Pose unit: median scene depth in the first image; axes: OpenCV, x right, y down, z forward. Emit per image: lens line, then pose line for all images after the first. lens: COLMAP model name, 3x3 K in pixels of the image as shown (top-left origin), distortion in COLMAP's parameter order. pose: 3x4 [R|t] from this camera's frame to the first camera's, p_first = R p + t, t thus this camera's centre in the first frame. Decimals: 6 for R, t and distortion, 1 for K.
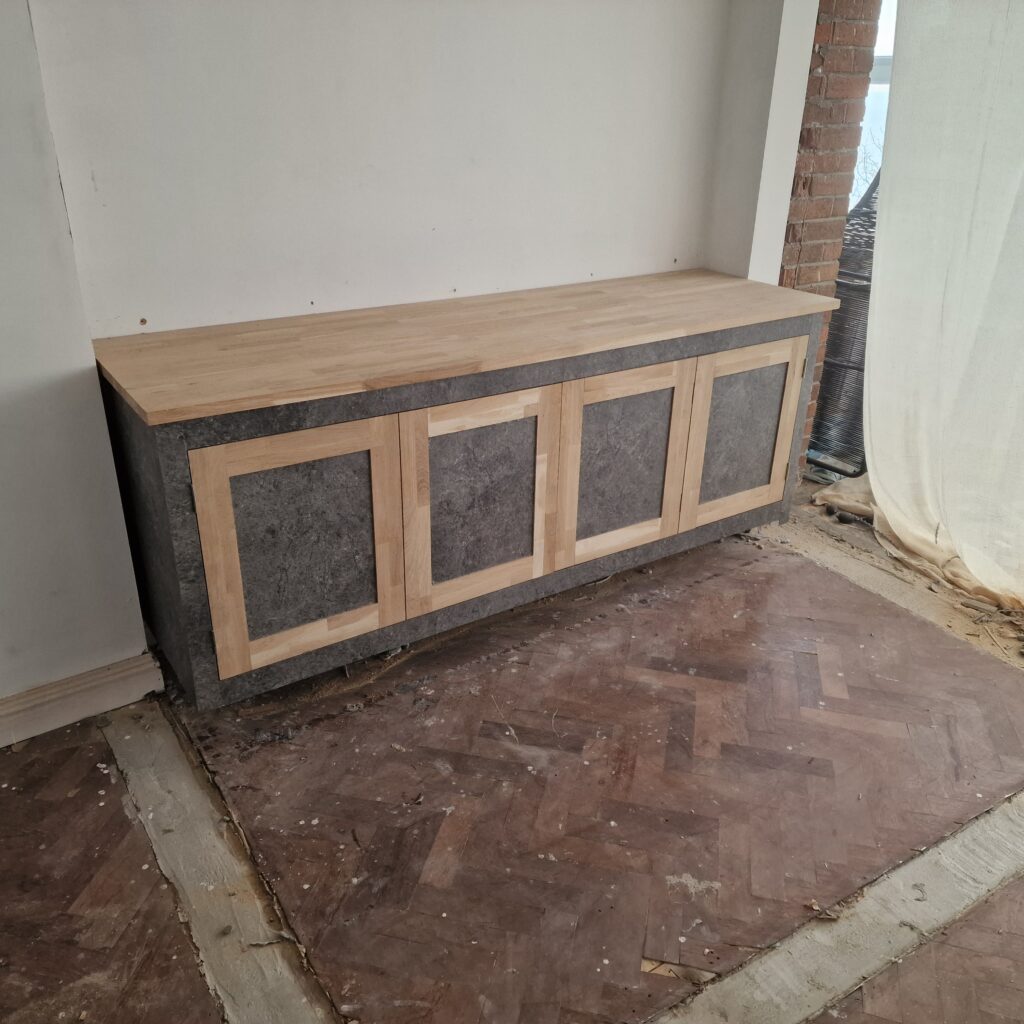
lens RADIAL K [[915.5, 0, 530.7], [0, 915.5, 511.4], [0, 0, 1]] dist [0.070994, -0.065949]
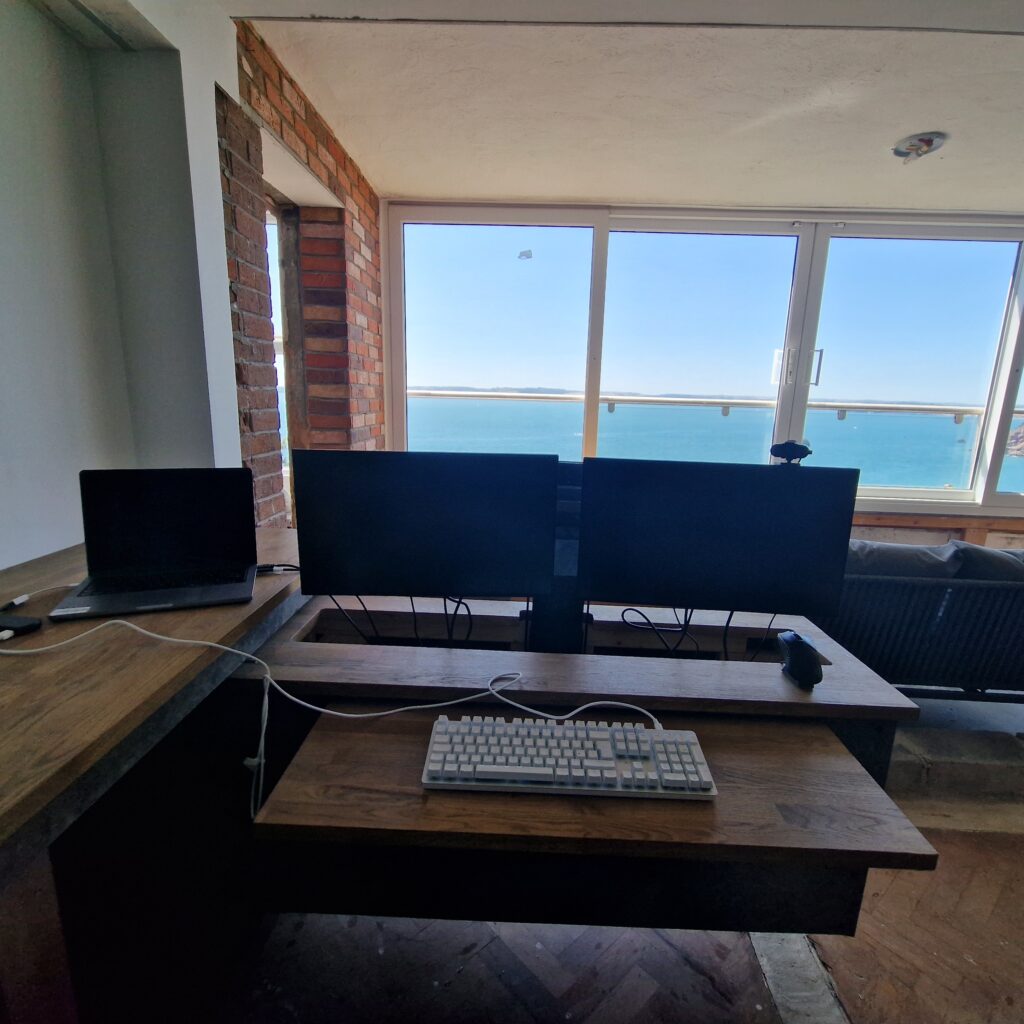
lens RADIAL K [[556.3, 0, 516.7], [0, 556.3, 510.4], [0, 0, 1]] dist [0.012266, -0.010094]
pose [[0.572421, -0.170084, 0.802126, -0.023456], [0.331681, 0.942673, -0.036812, -0.230659], [-0.749881, 0.287122, 0.596020, 0.720694]]
